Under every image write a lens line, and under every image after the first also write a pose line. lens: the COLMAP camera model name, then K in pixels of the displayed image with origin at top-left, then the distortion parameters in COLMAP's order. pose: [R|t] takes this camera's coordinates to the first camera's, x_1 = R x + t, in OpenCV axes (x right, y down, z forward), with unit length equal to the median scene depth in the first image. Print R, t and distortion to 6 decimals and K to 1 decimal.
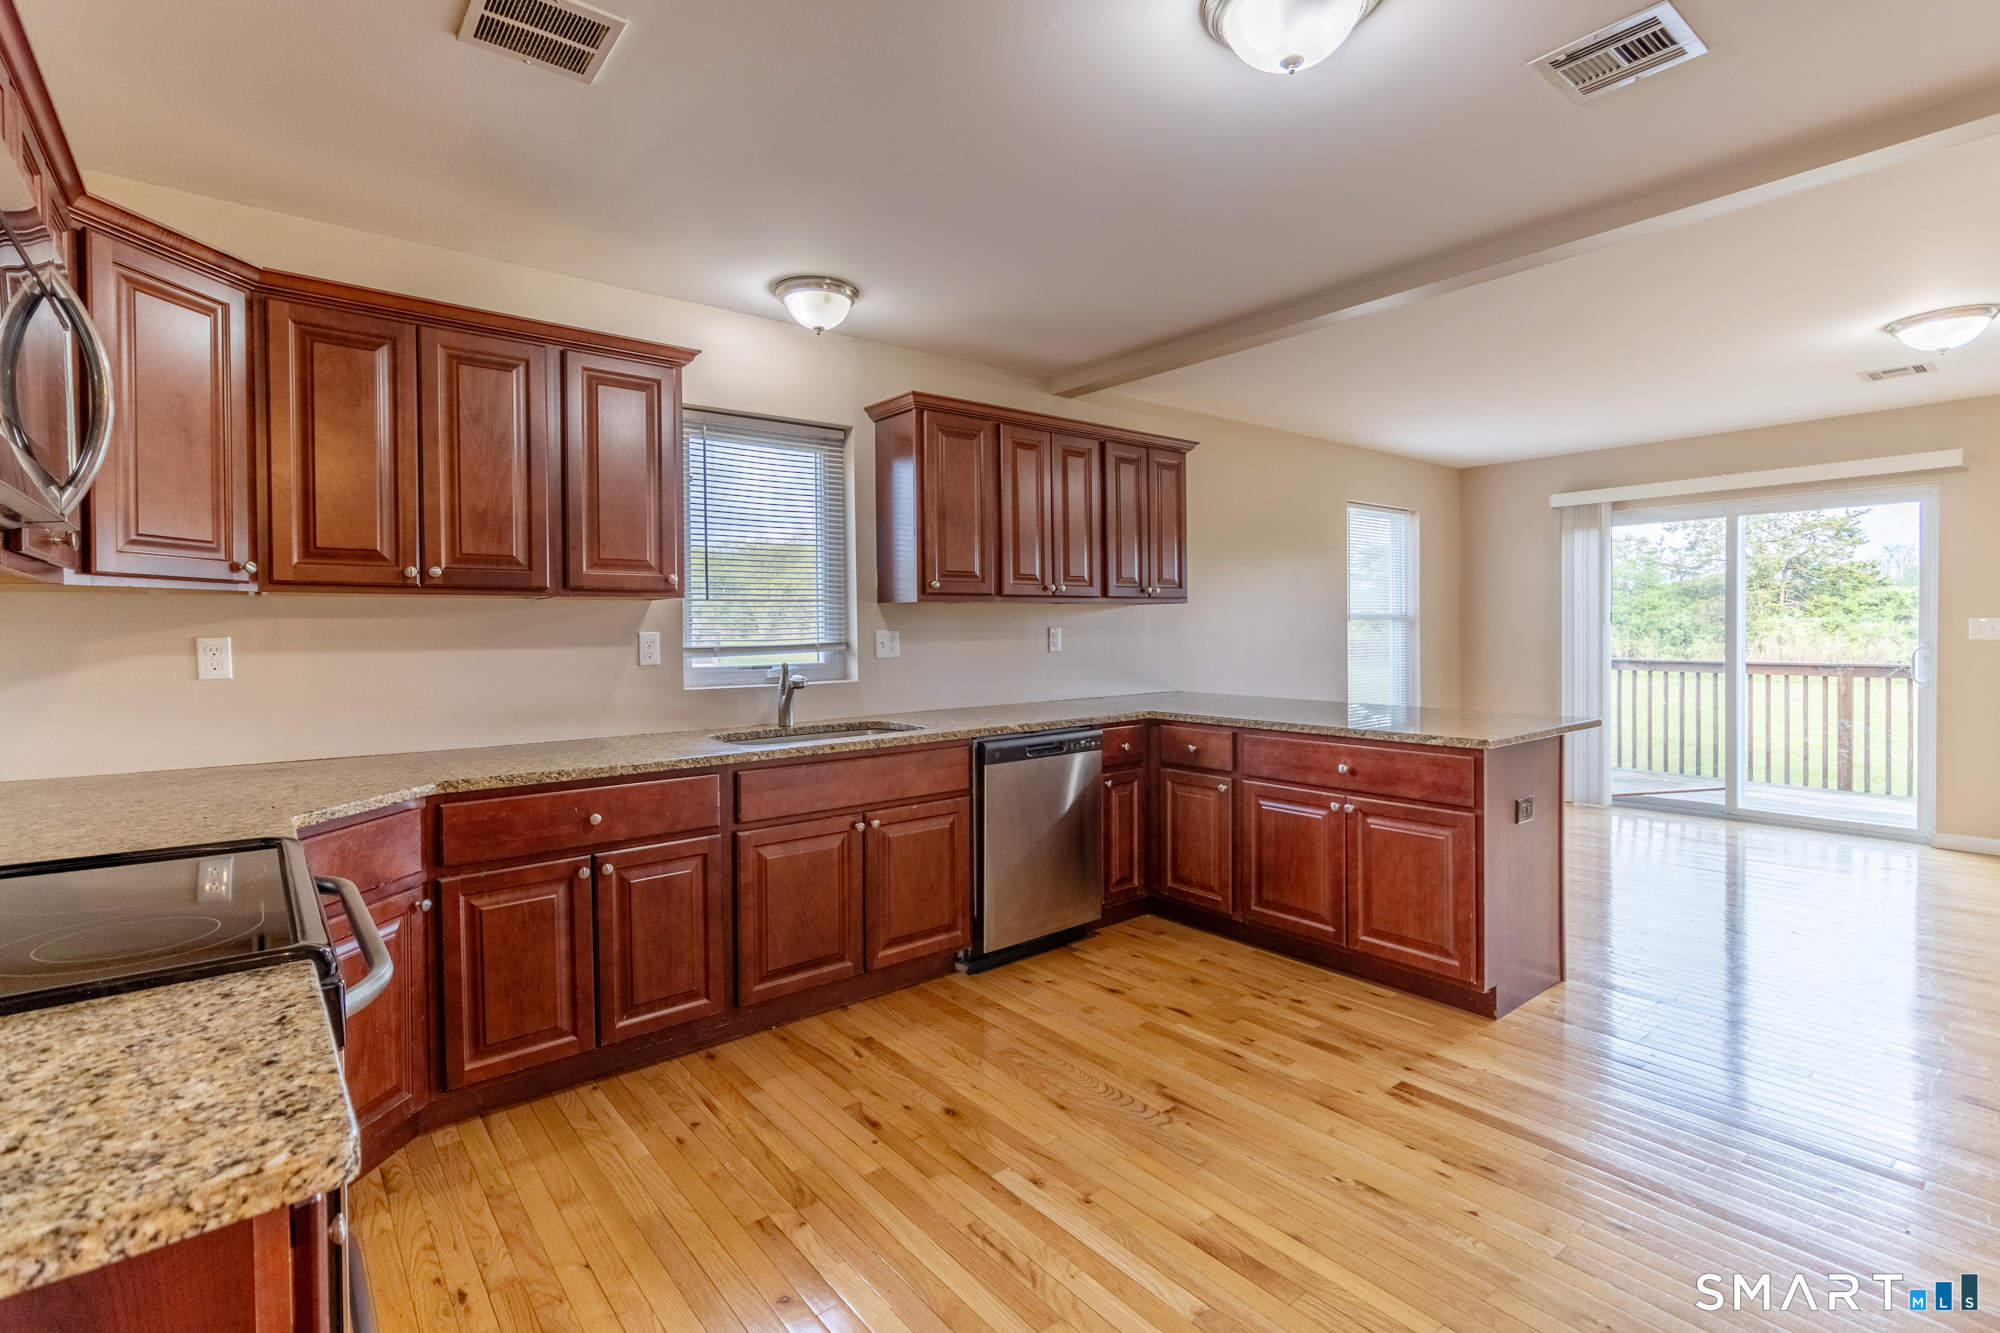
lens RADIAL K [[922.2, 0, 1000.3], [0, 922.2, 646.6], [0, 0, 1]] dist [-0.000642, 0.001459]
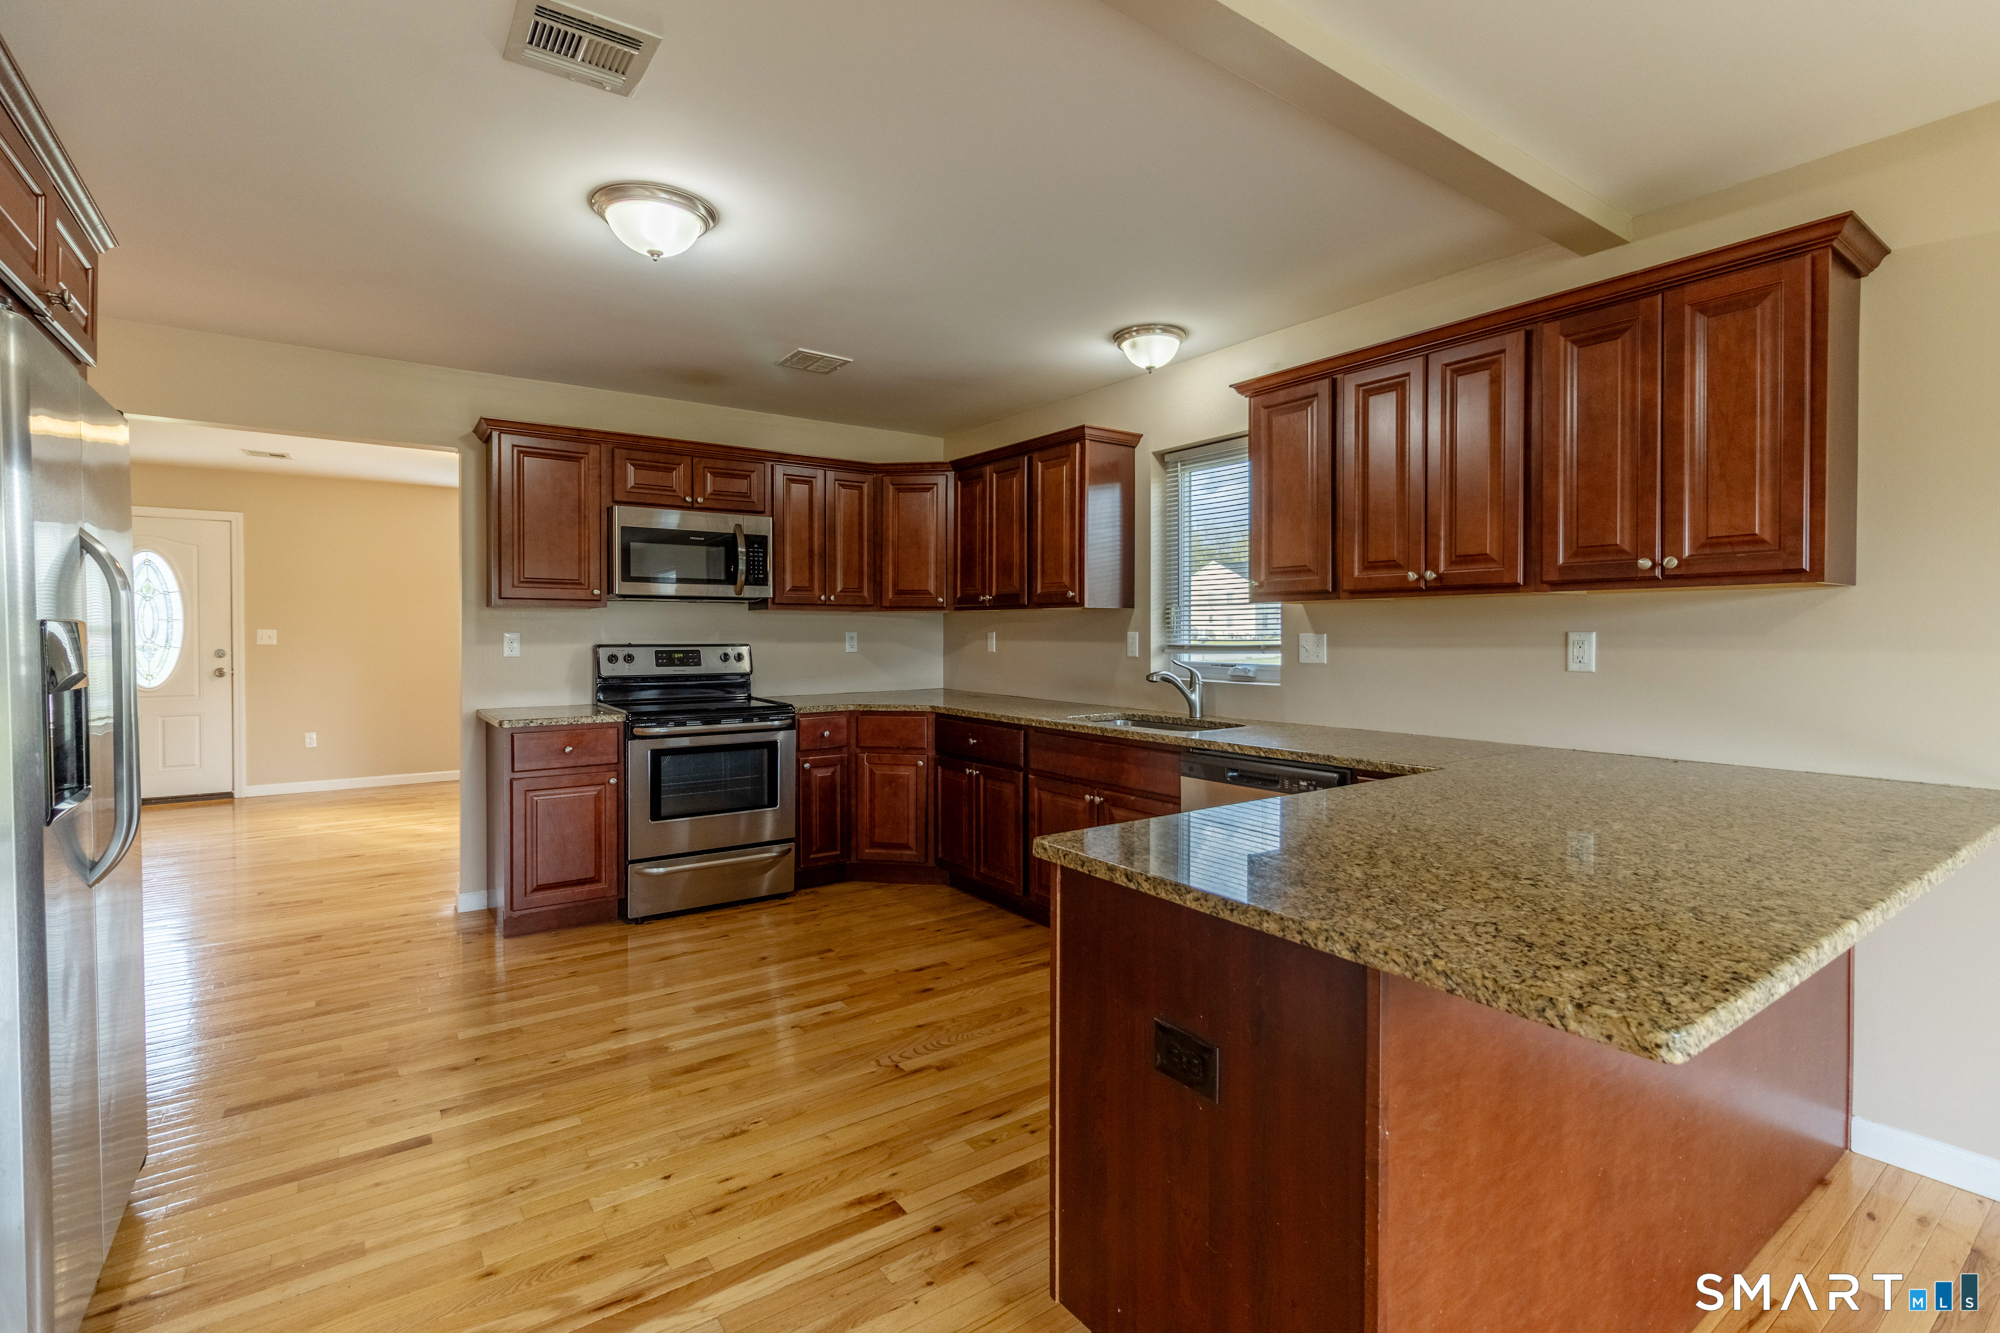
lens RADIAL K [[922.2, 0, 1004.7], [0, 922.2, 637.9], [0, 0, 1]] dist [-0.000642, 0.001459]
pose [[-0.059218, 0.017136, -0.998098, 0.533942], [-0.021930, 0.999589, 0.018462, -0.015327], [0.998004, 0.022982, -0.058817, 0.495374]]
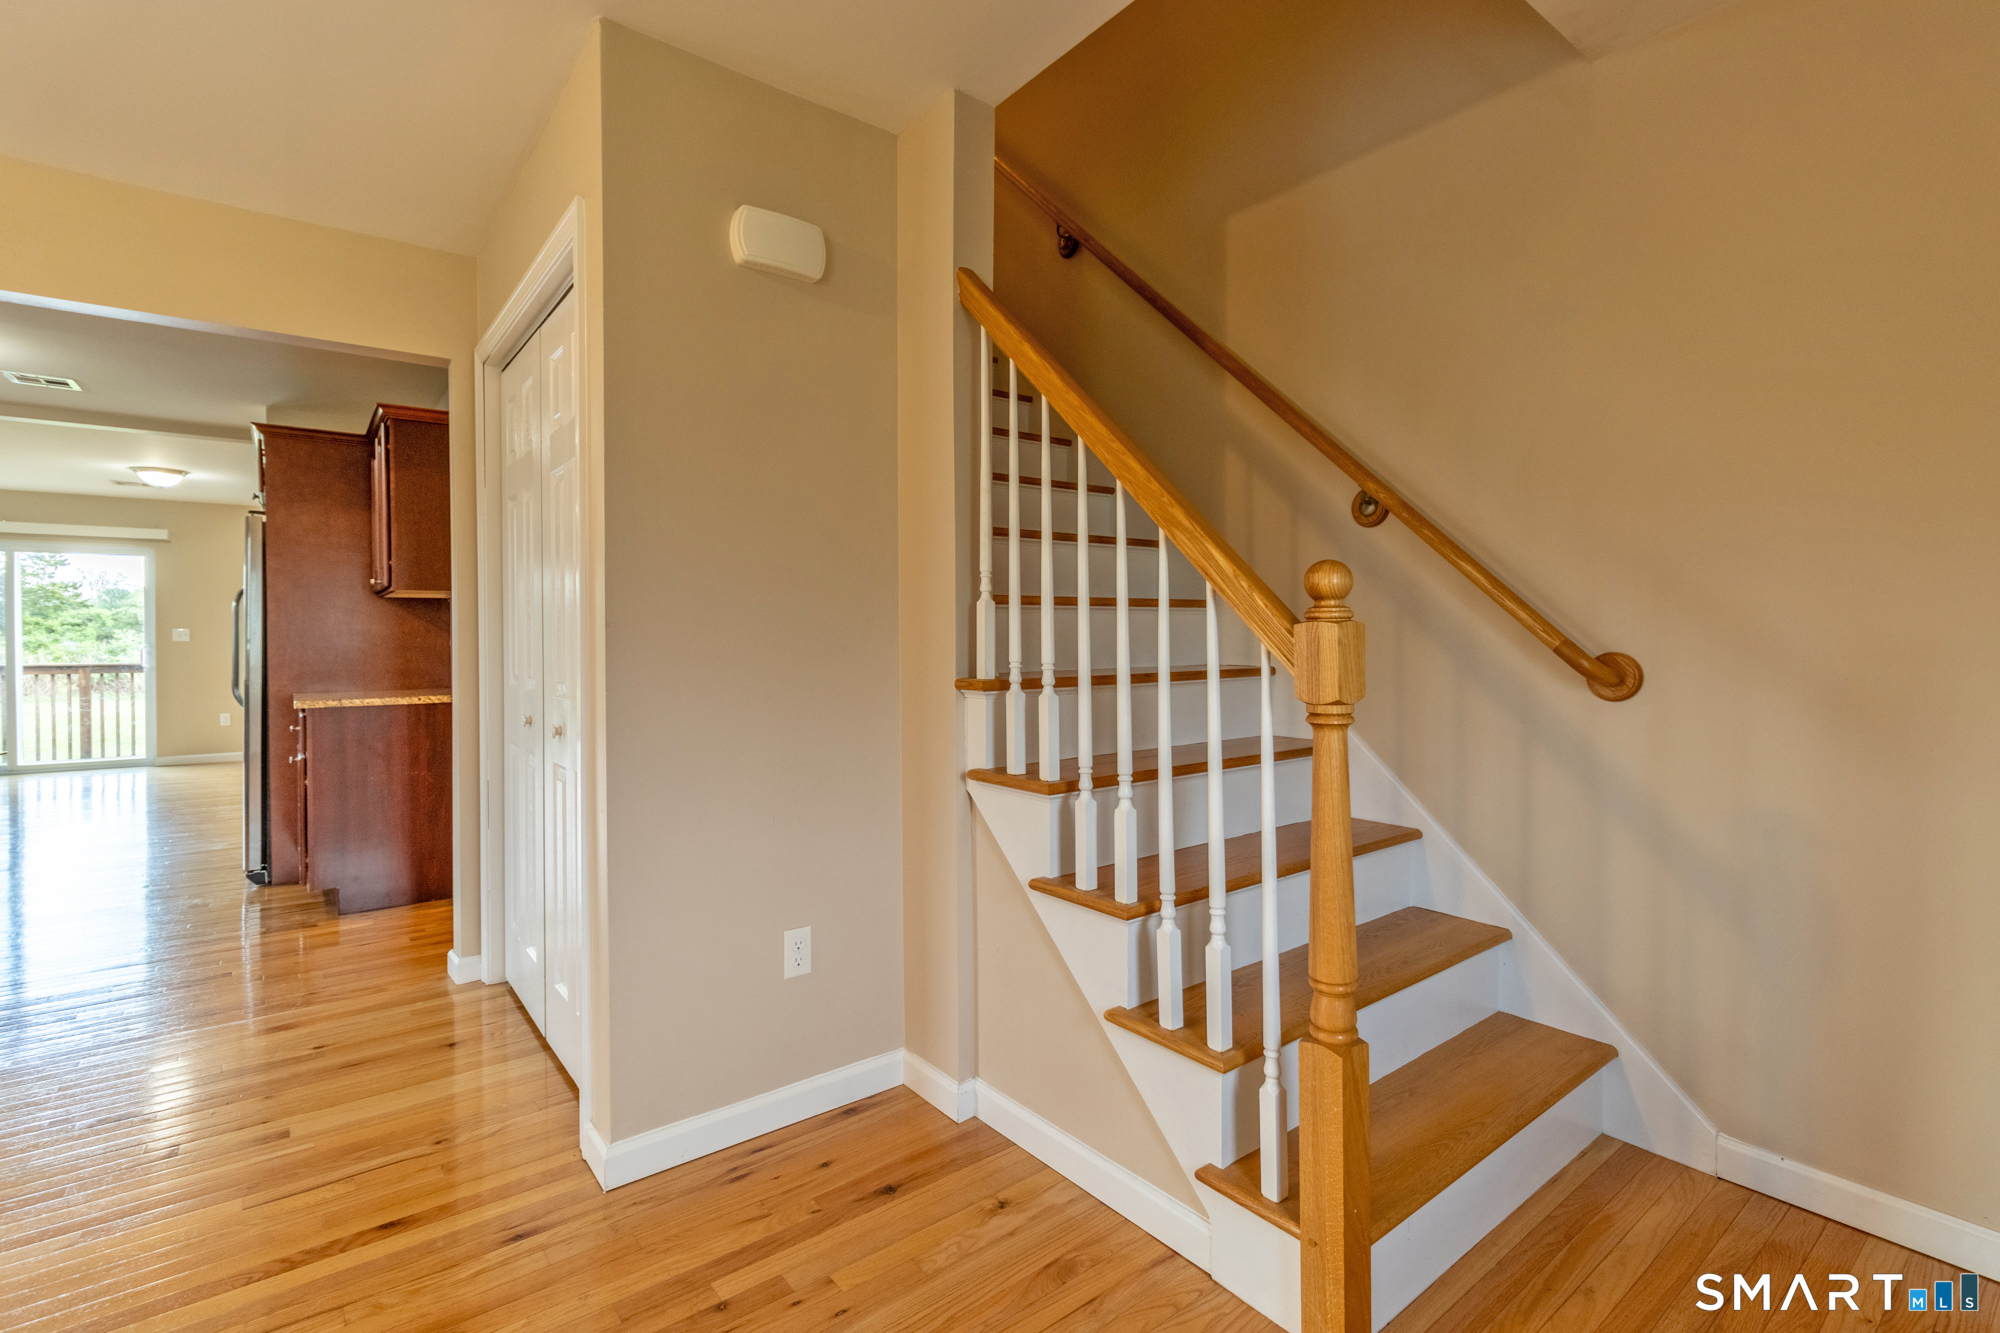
lens RADIAL K [[922.2, 0, 1017.9], [0, 922.2, 642.7], [0, 0, 1]] dist [-0.000642, 0.001459]
pose [[0.011881, 0.003657, 0.999923, -0.549956], [0.024932, 0.999681, -0.003953, 0.035855], [-0.999619, 0.024977, 0.011786, -0.500374]]
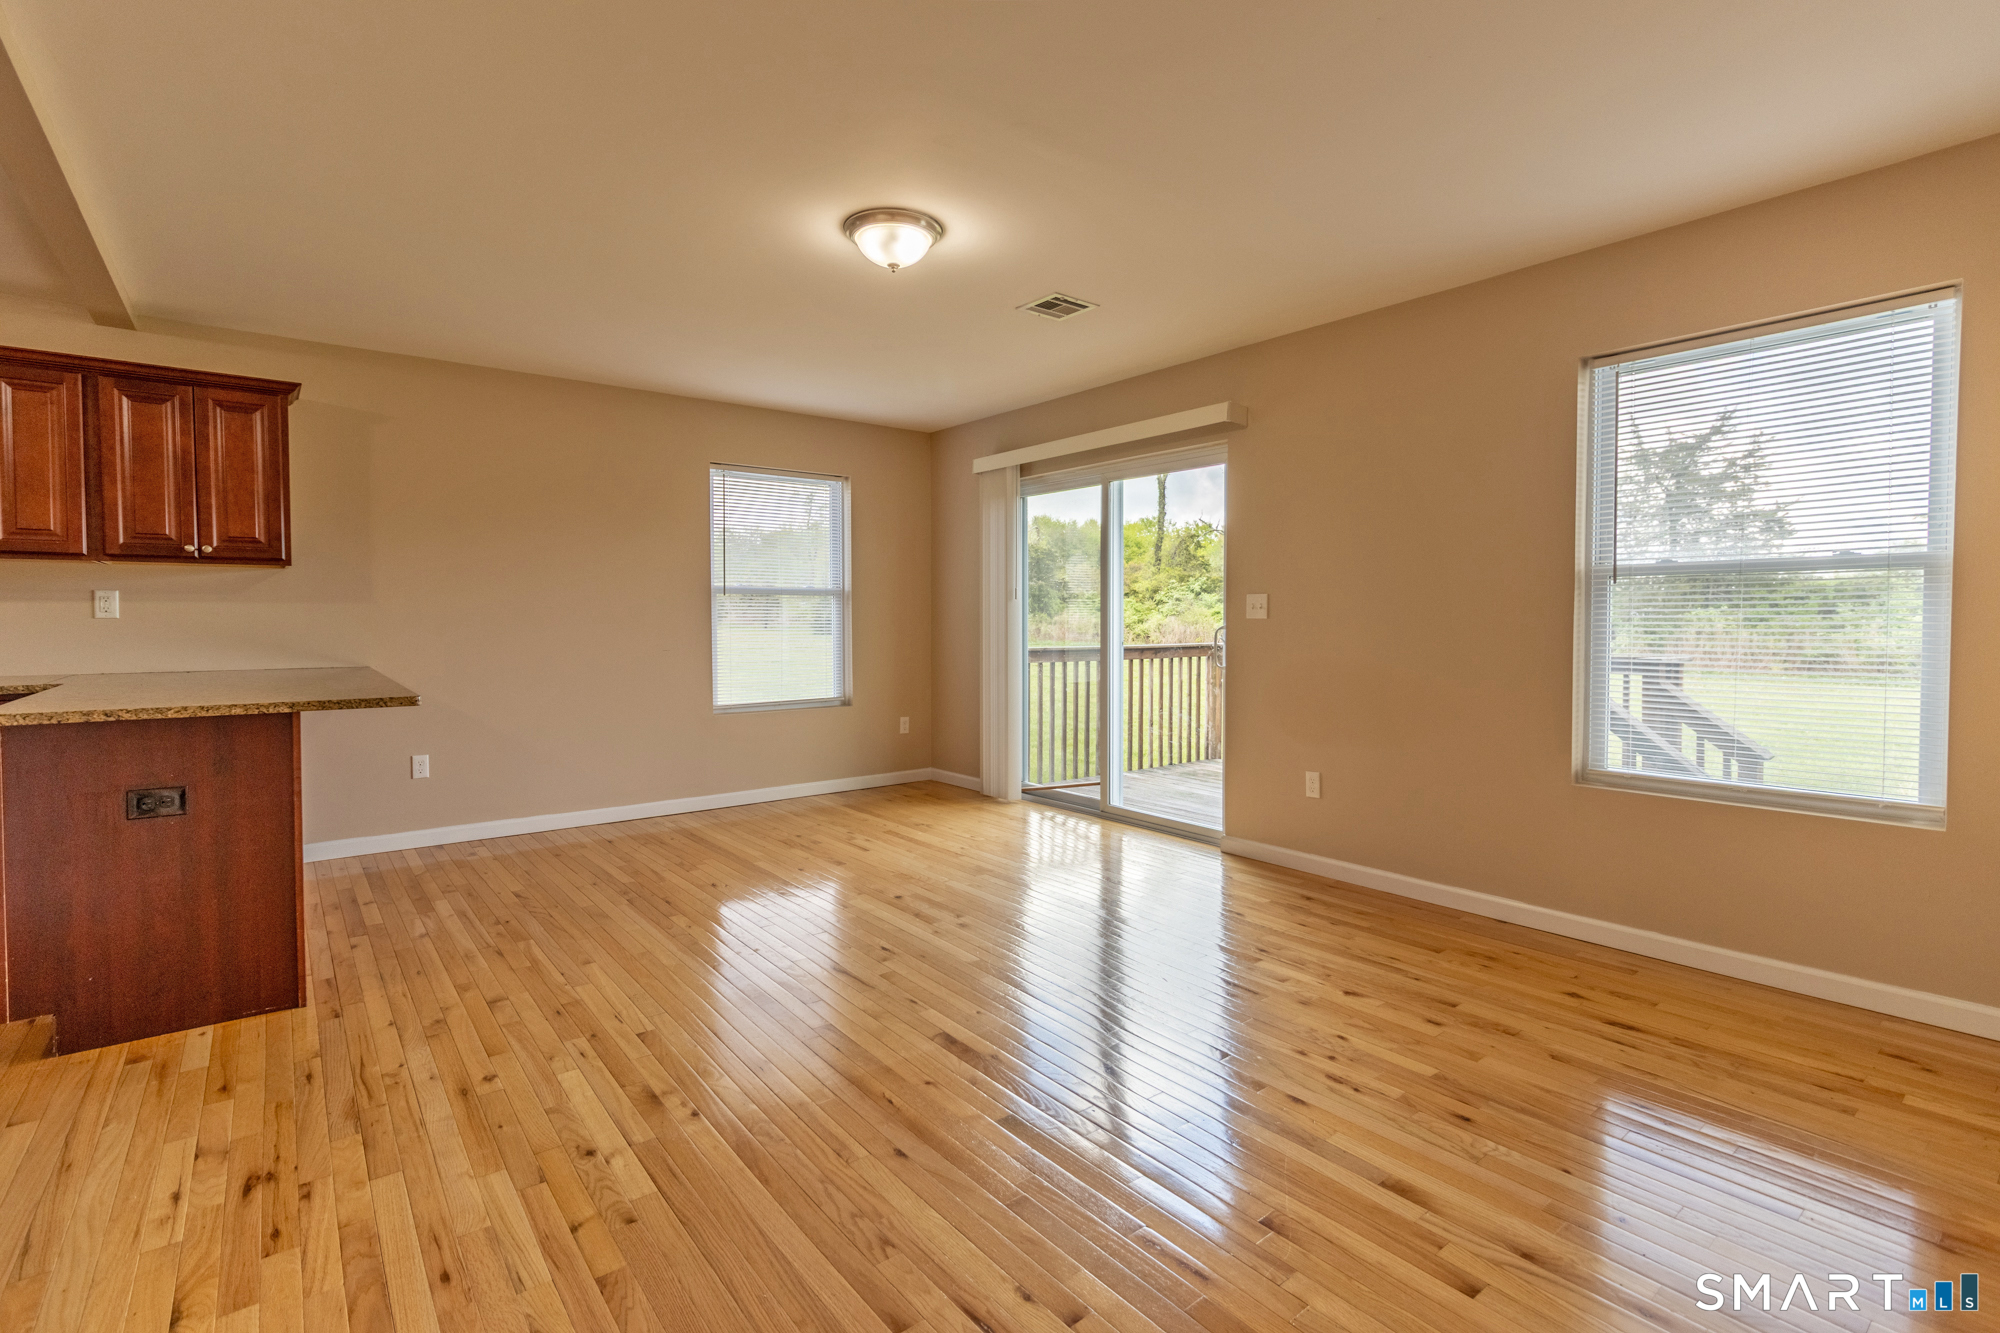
lens RADIAL K [[922.2, 0, 999.7], [0, 922.2, 635.2], [0, 0, 1]] dist [-0.000642, 0.001459]
pose [[0.999864, 0.010055, -0.013041, 0.706307], [-0.010064, 0.999949, -0.000609, 0.010470], [0.013034, 0.000740, 0.999915, 0.097514]]
